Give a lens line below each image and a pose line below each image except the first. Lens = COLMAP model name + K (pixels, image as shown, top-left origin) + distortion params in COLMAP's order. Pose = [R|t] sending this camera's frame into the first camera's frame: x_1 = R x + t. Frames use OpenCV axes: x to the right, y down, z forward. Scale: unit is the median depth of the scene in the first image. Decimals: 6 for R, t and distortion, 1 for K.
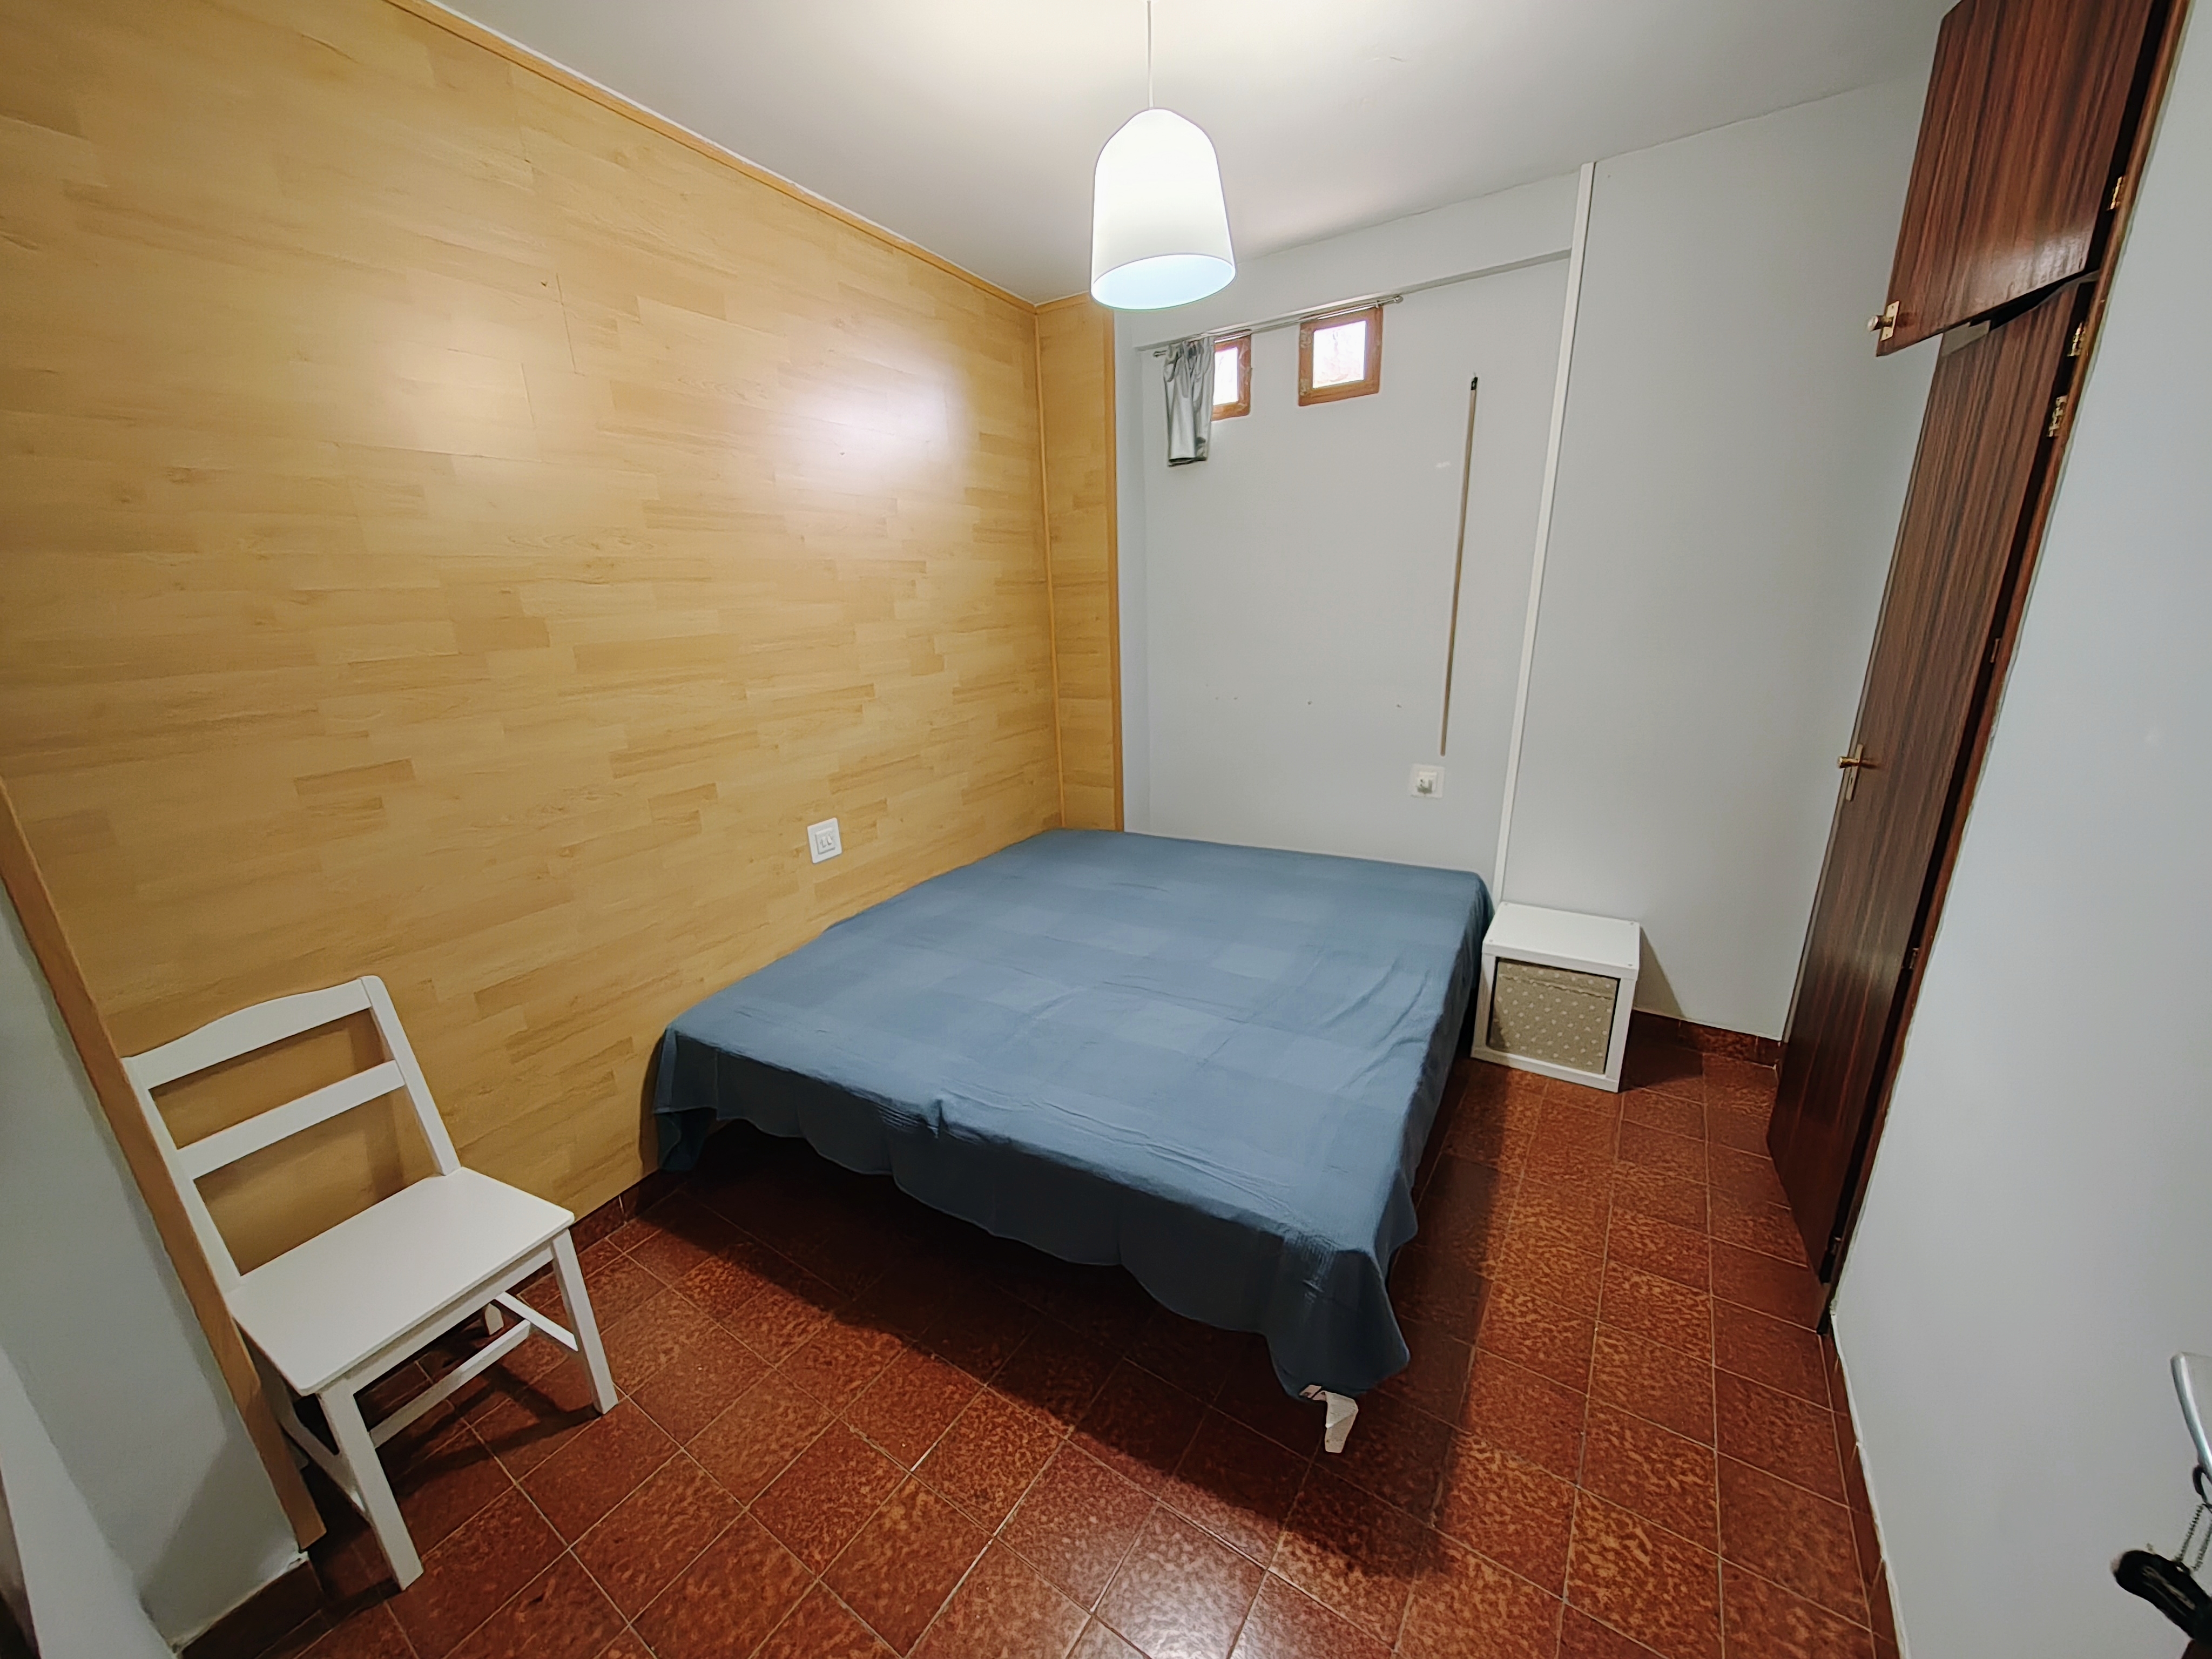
lens RADIAL K [[822.0, 0, 1102.4], [0, 822.0, 836.0], [0, 0, 1]] dist [0.002023, -0.000729]
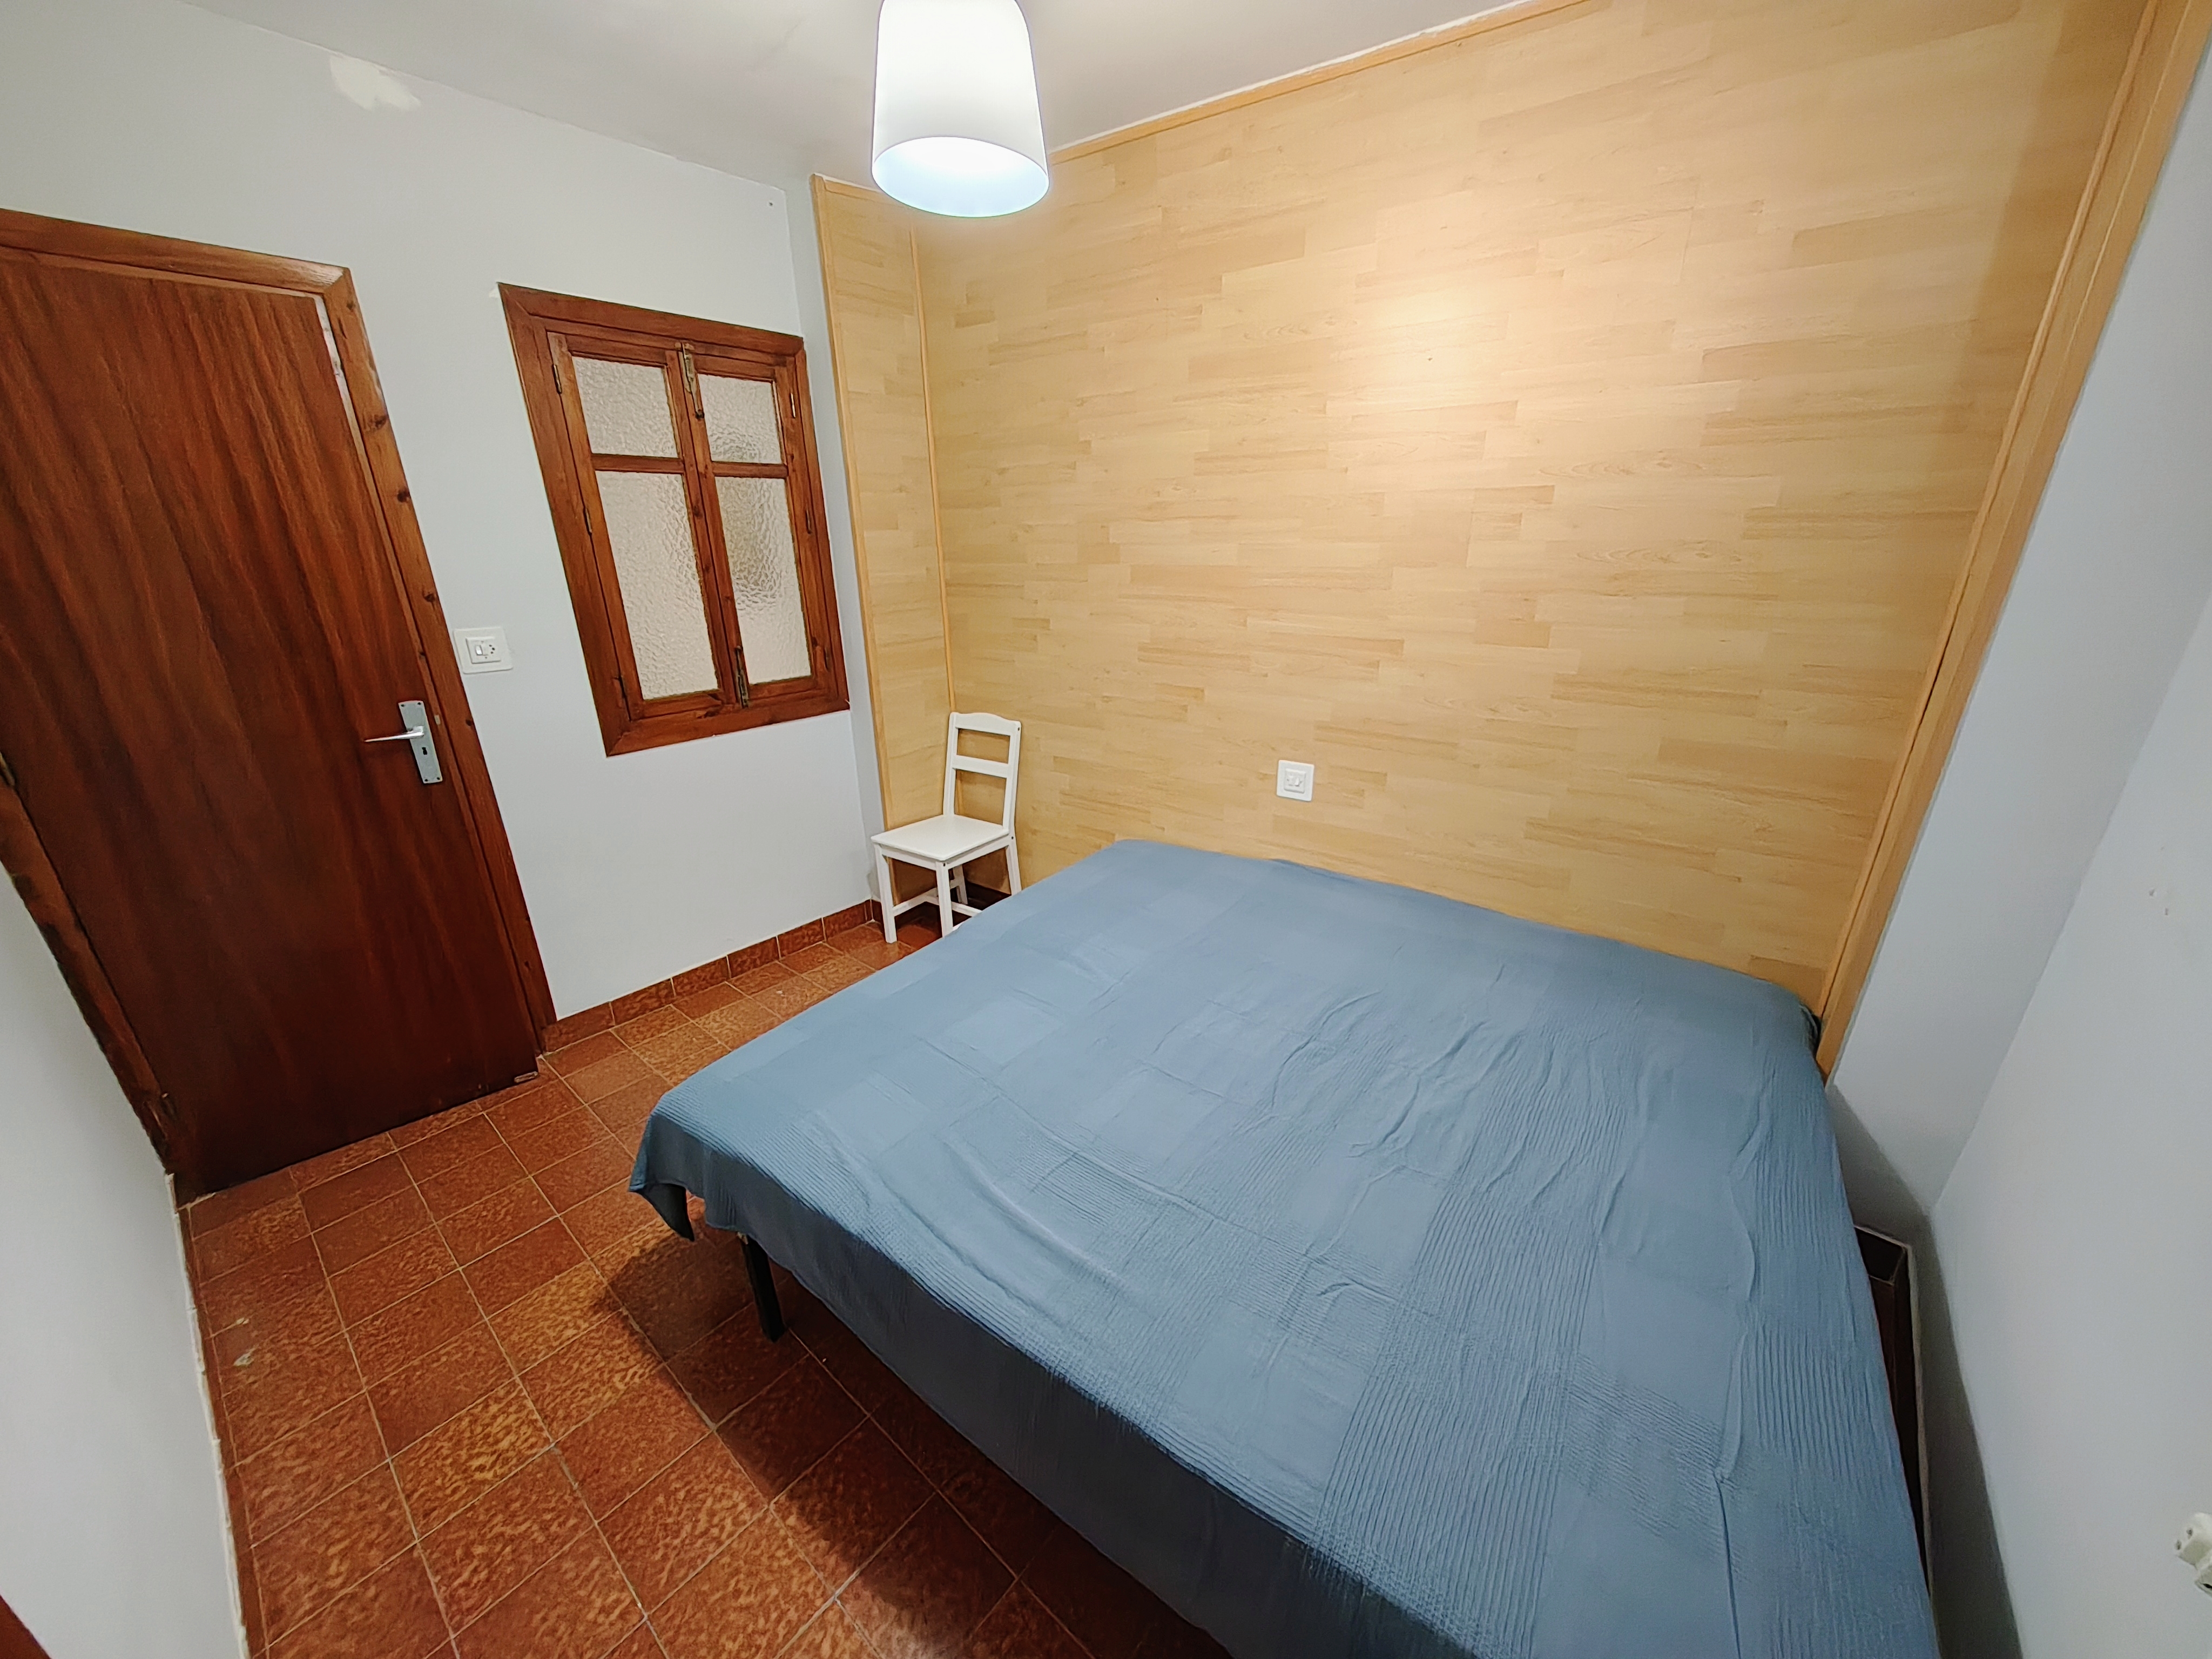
lens RADIAL K [[822.0, 0, 1110.6], [0, 822.0, 833.6], [0, 0, 1]] dist [0.002023, -0.000729]
pose [[-0.101119, 0.385862, -0.916998, 0.769671], [-0.267783, 0.877150, 0.398624, -0.337390], [0.958158, 0.285865, 0.014631, 0.949958]]
